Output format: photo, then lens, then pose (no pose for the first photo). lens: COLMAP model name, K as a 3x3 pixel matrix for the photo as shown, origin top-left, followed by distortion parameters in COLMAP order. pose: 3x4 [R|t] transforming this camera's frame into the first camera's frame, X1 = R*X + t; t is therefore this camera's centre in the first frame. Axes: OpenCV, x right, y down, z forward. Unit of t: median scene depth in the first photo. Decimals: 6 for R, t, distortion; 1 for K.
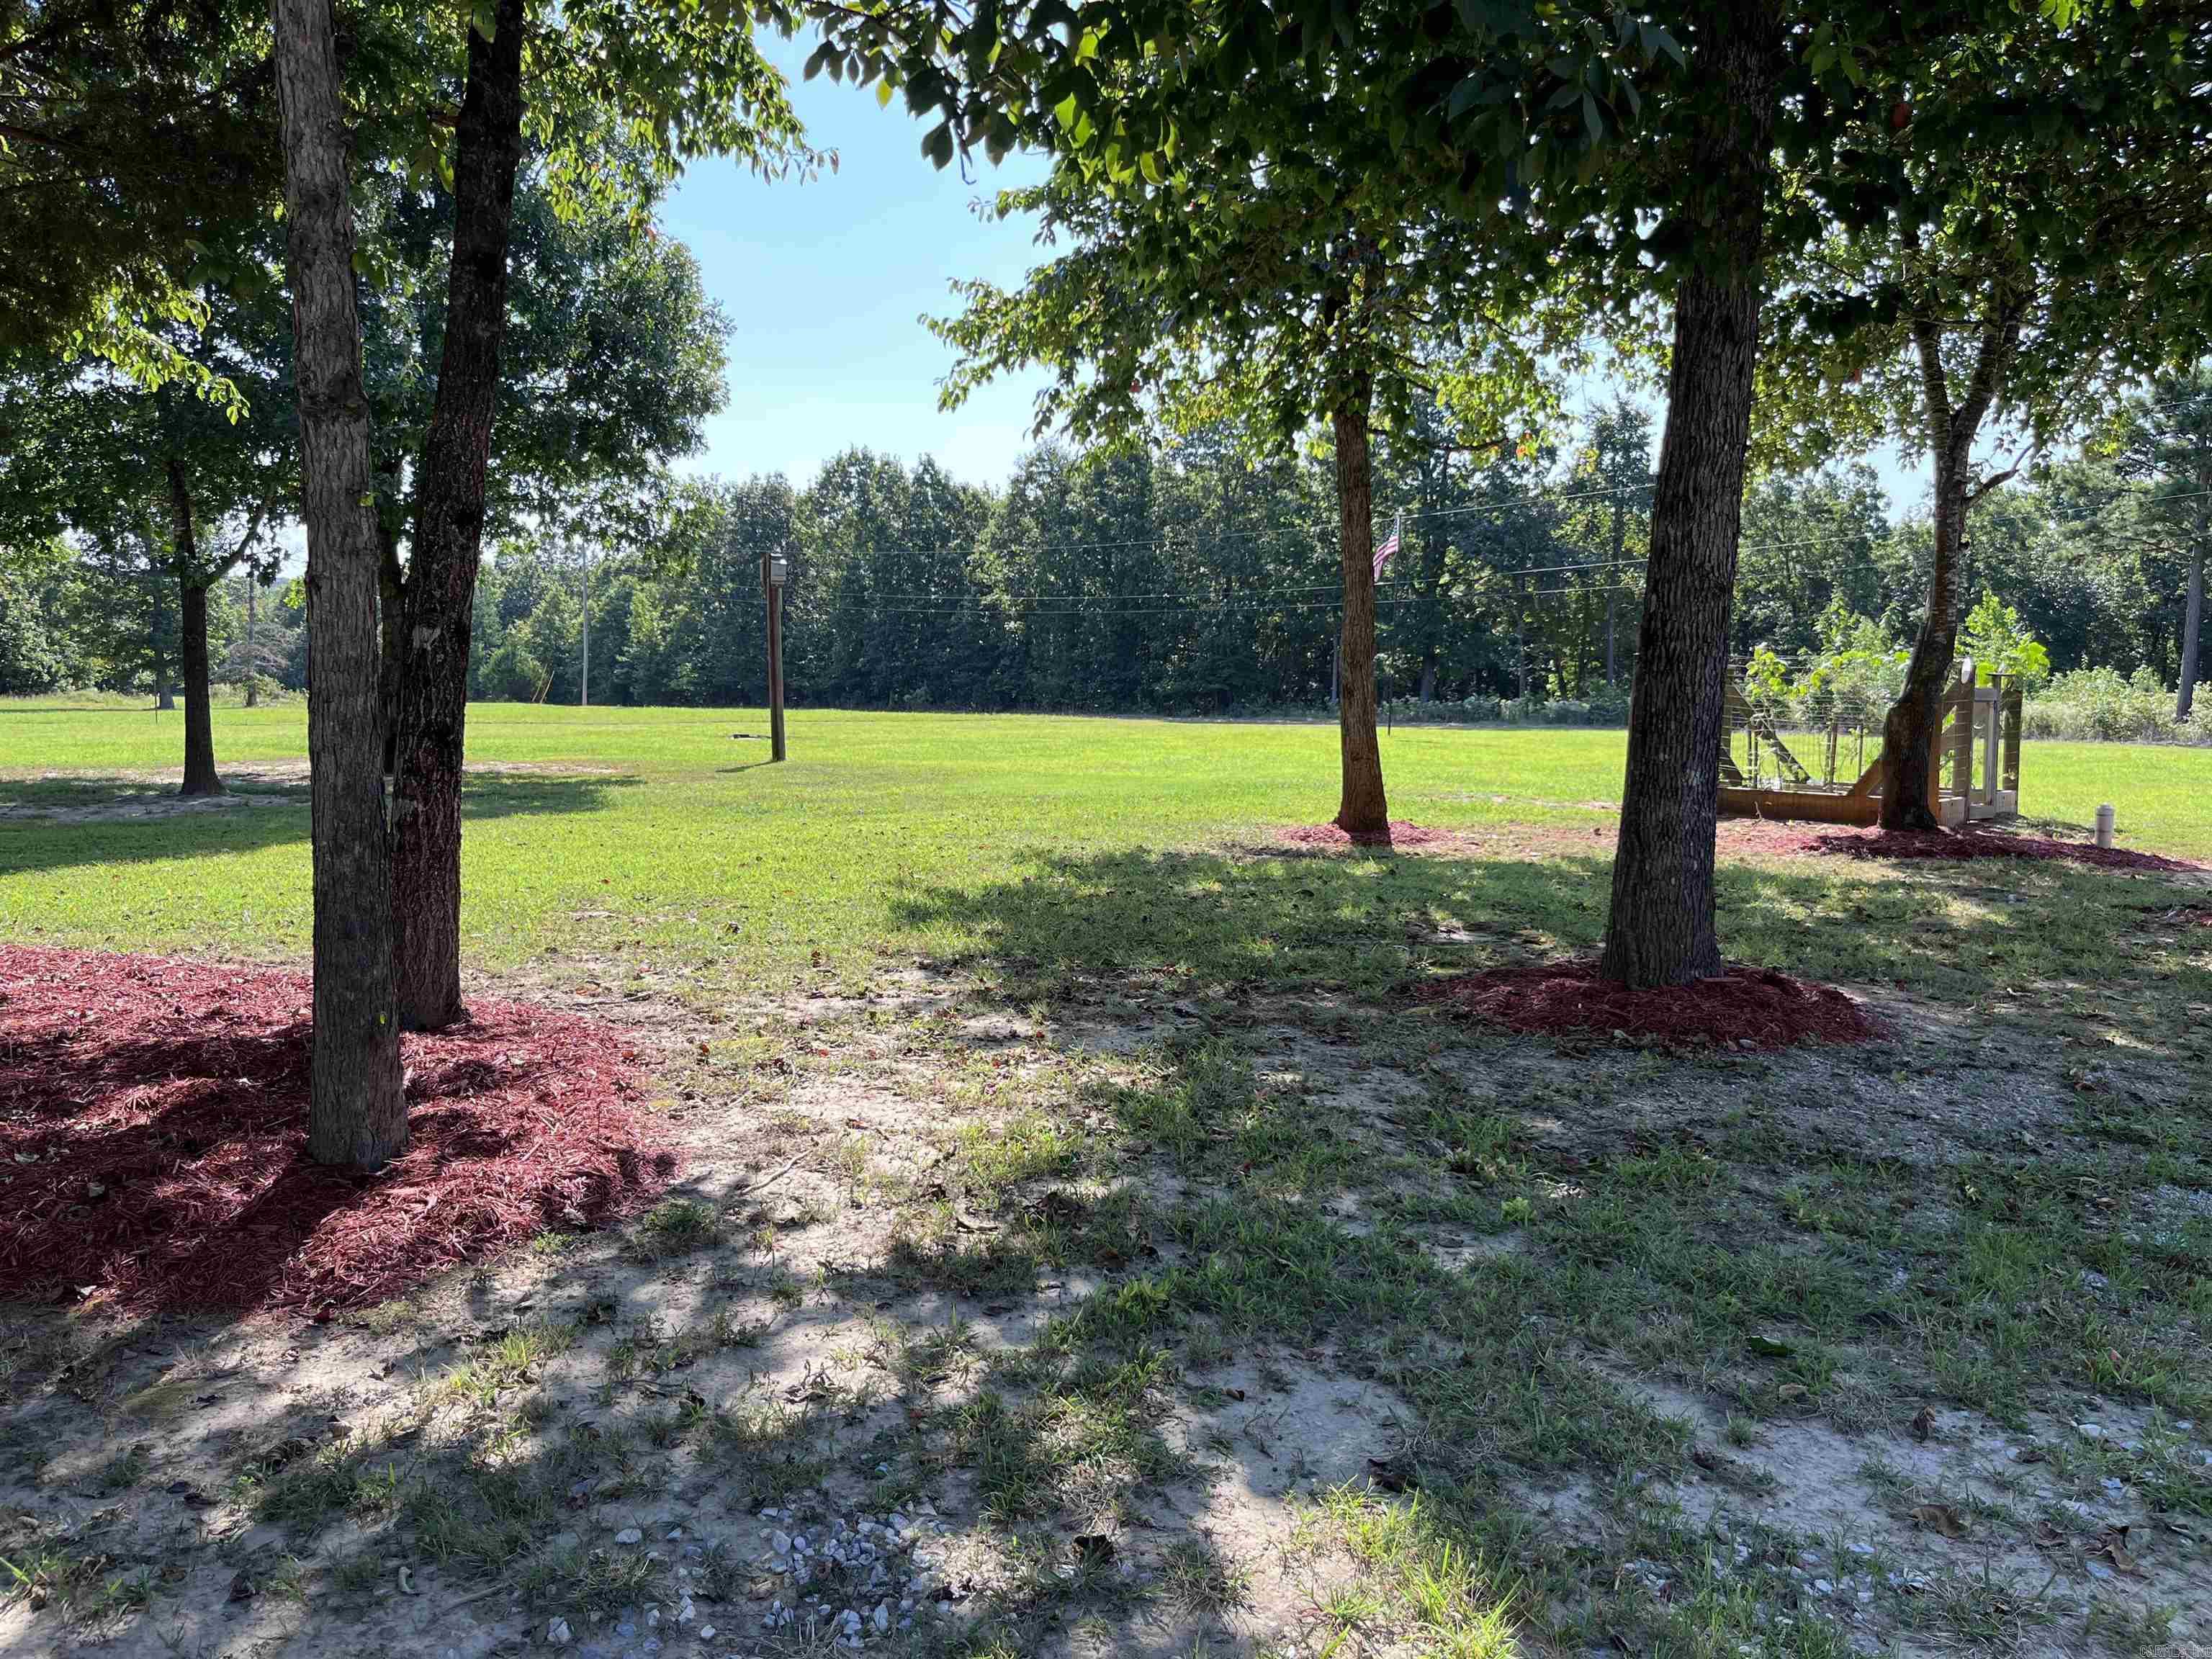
lens RADIAL K [[1664.3, 0, 1110.9], [0, 1664.3, 819.1], [0, 0, 1]] dist [0.010925, -0.026048]
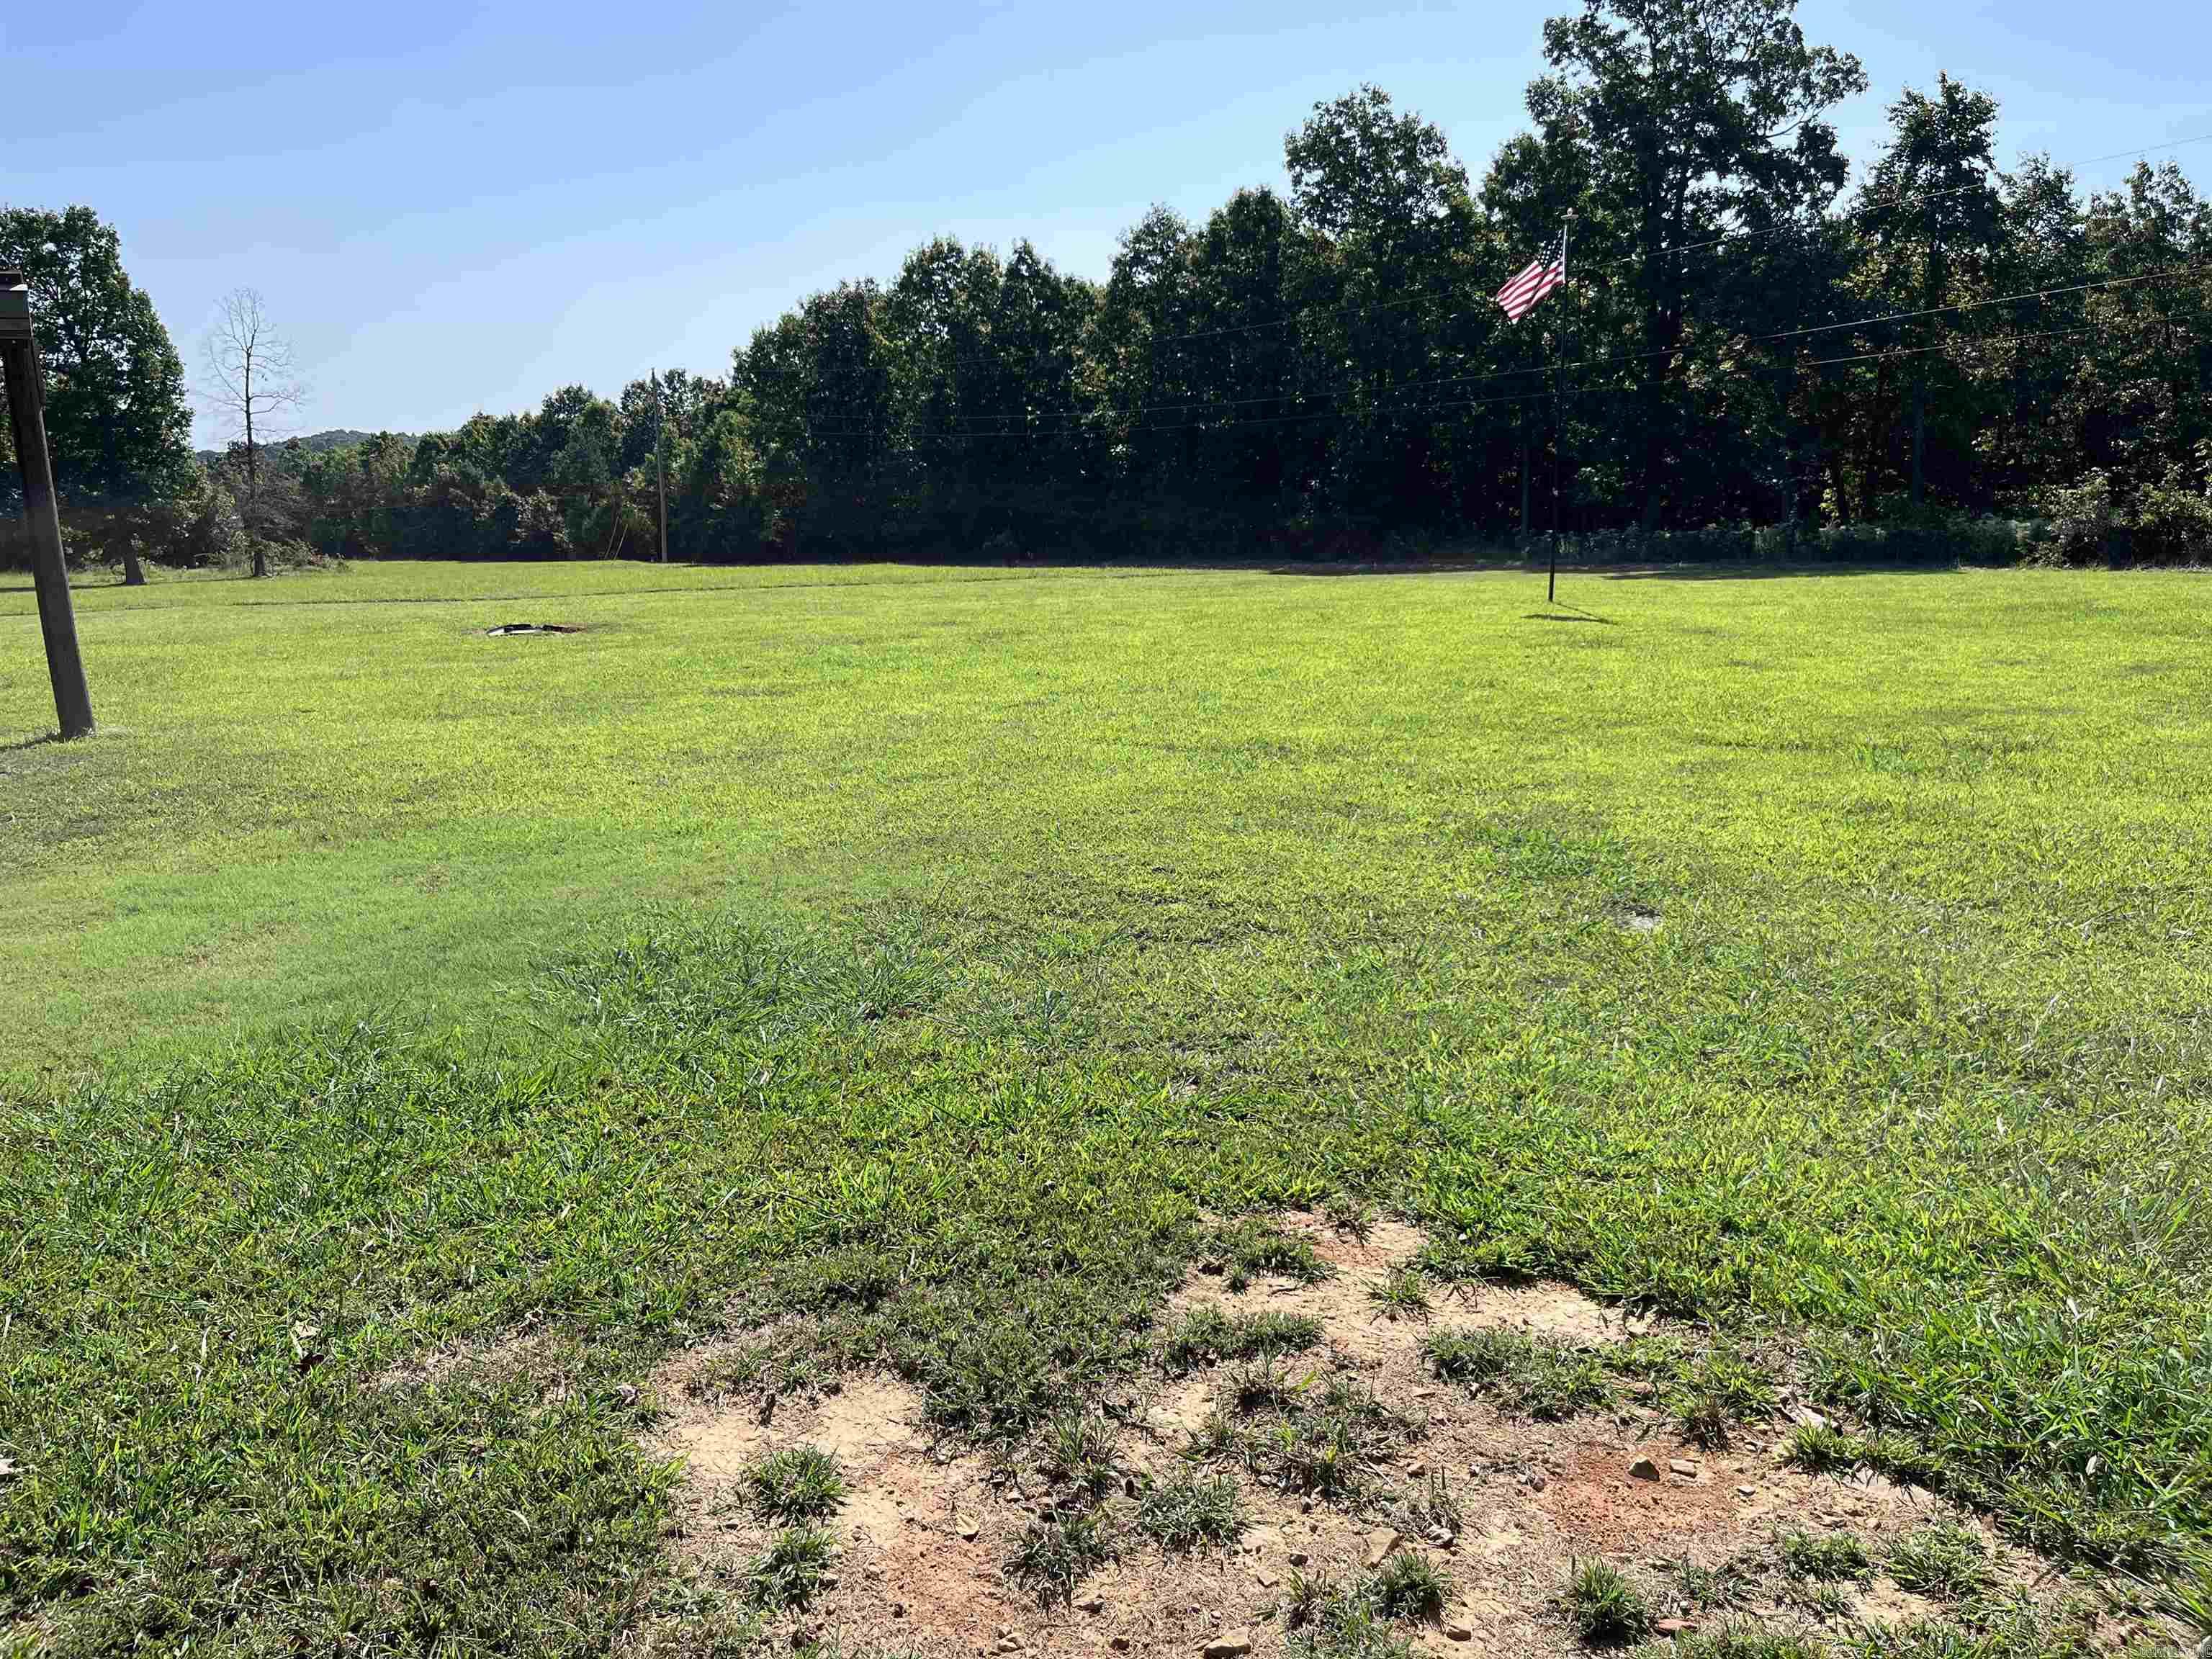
lens RADIAL K [[1664.3, 0, 1135.9], [0, 1664.3, 797.6], [0, 0, 1]] dist [0.010925, -0.026048]
pose [[0.993310, -0.011253, -0.114931, 0.038495], [0.020868, 0.996348, 0.082800, -0.015953], [0.113580, -0.084645, 0.989917, 0.197970]]
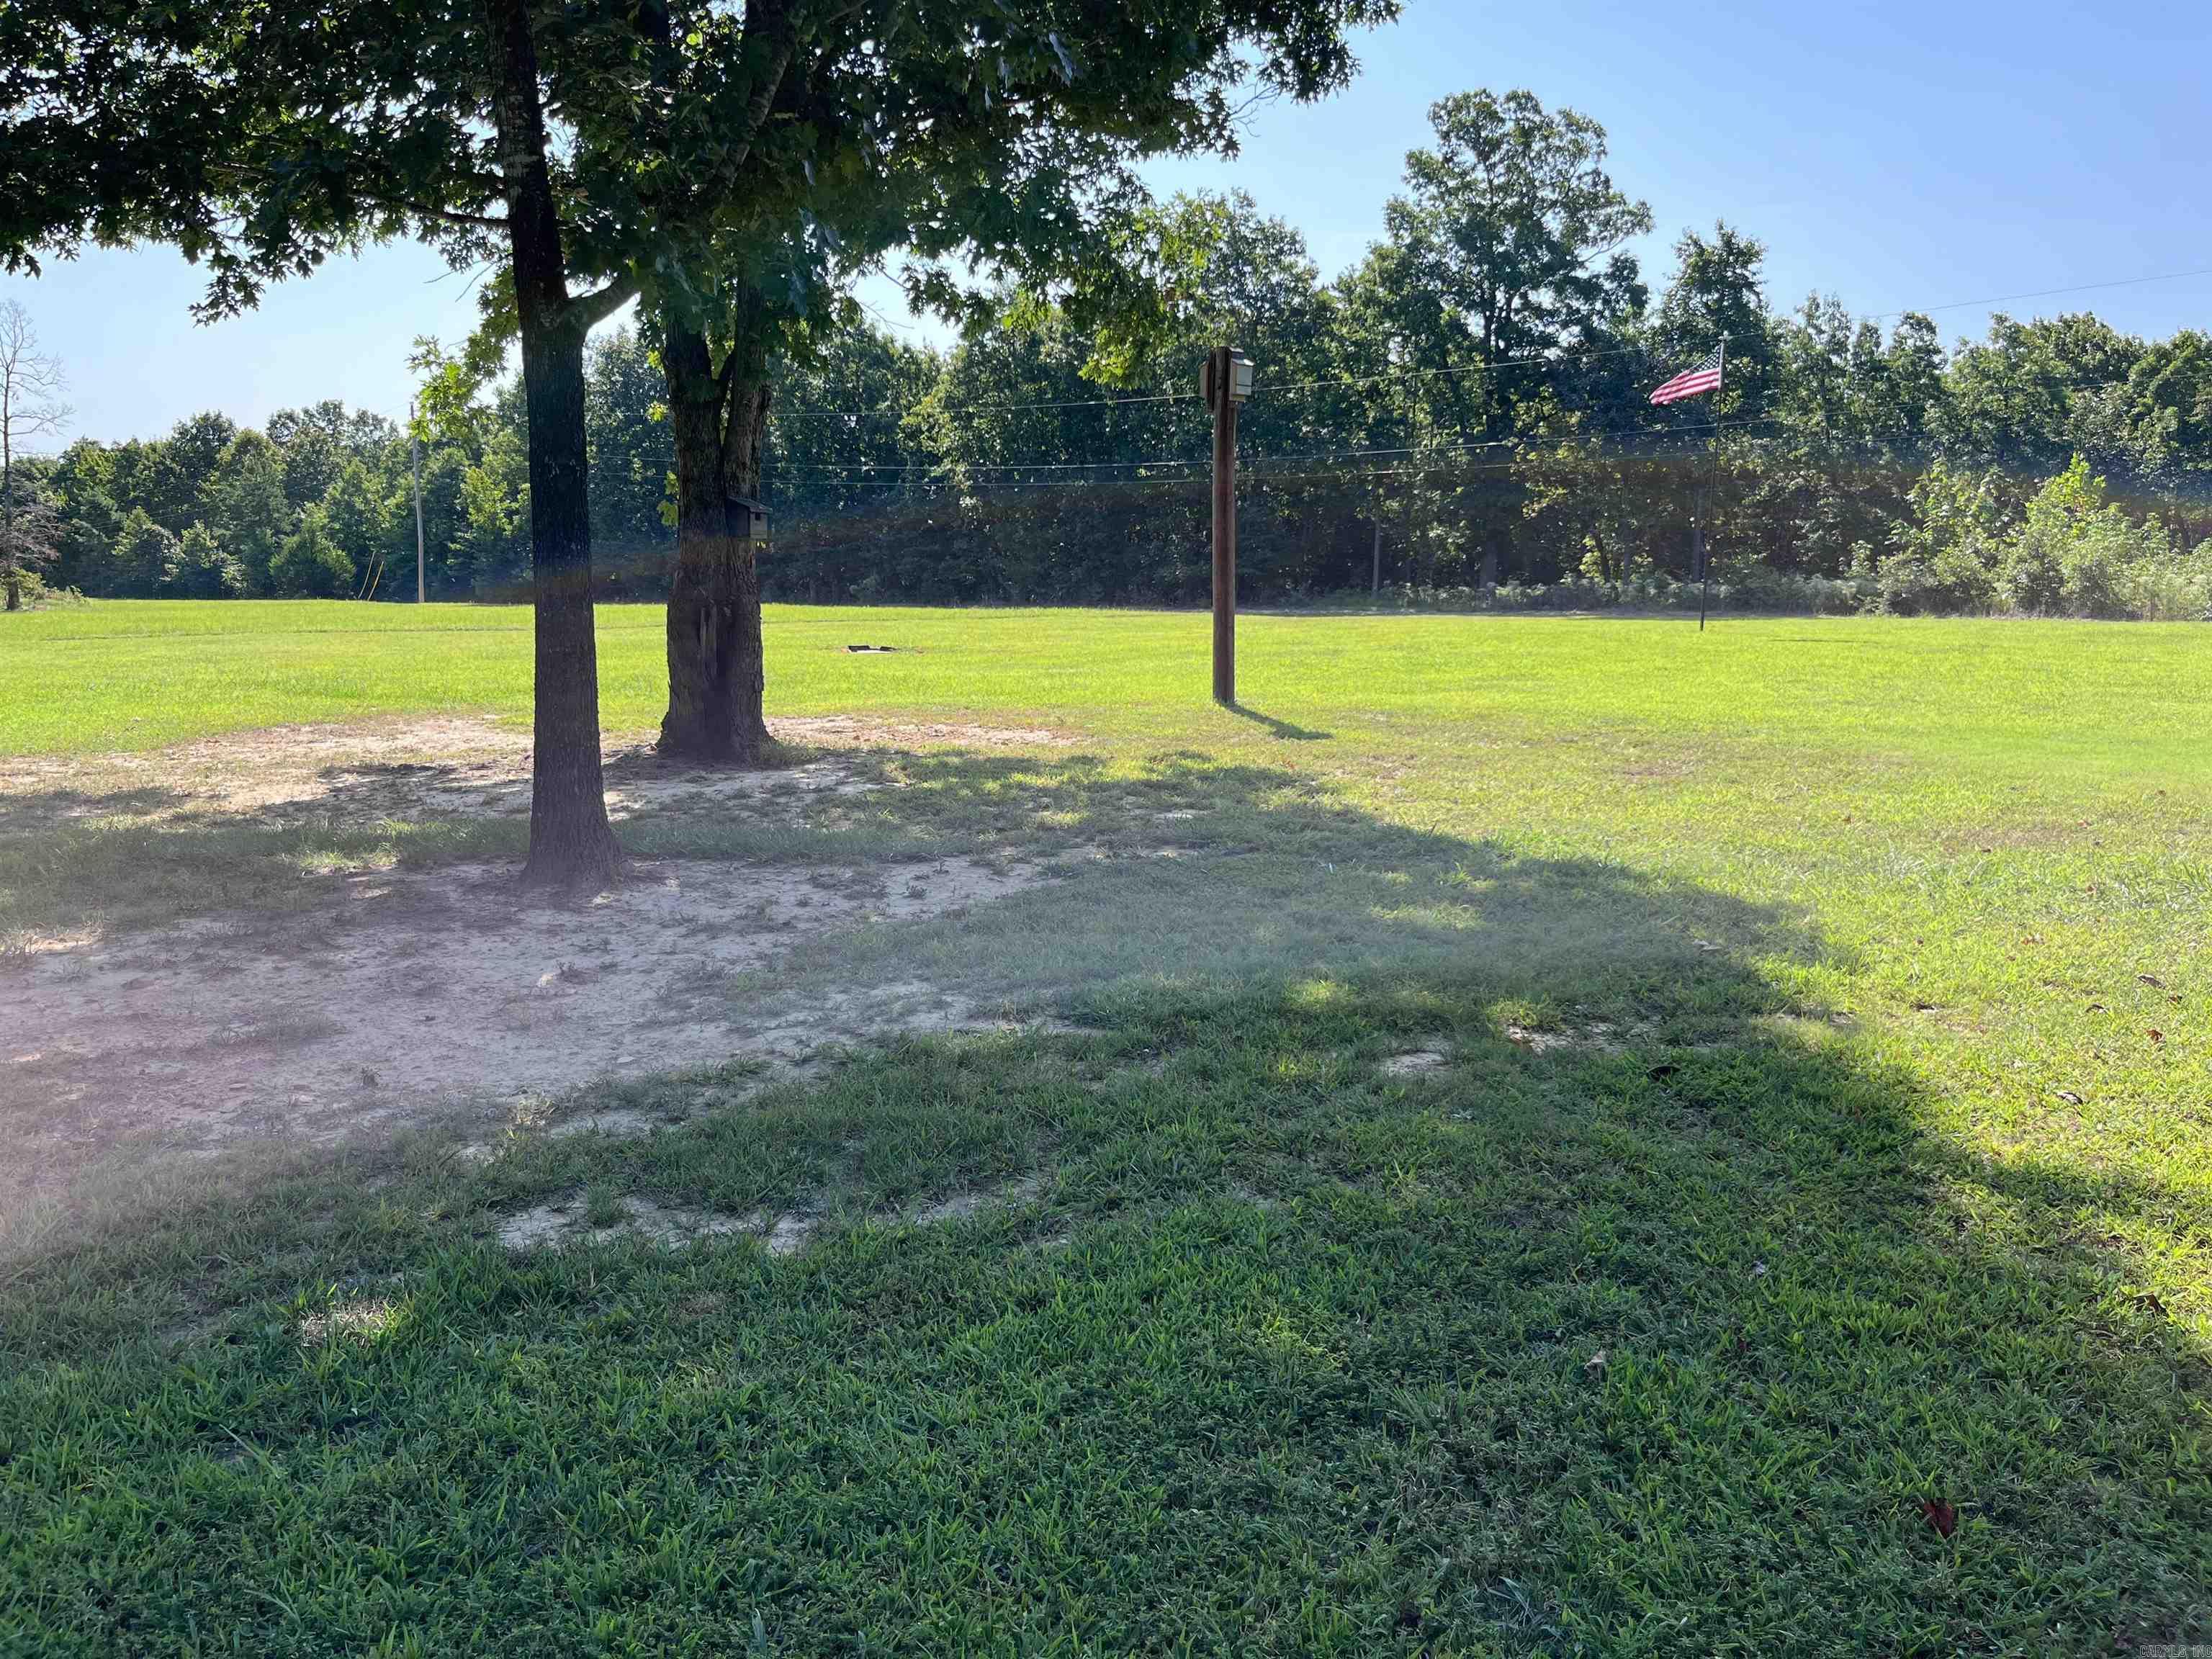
lens RADIAL K [[1664.3, 0, 1114.9], [0, 1664.3, 833.2], [0, 0, 1]] dist [0.010925, -0.026048]
pose [[0.990340, -0.032485, 0.134801, -0.105922], [0.022058, 0.996699, 0.078137, -0.011254], [-0.136894, -0.074409, 0.987787, 0.128930]]
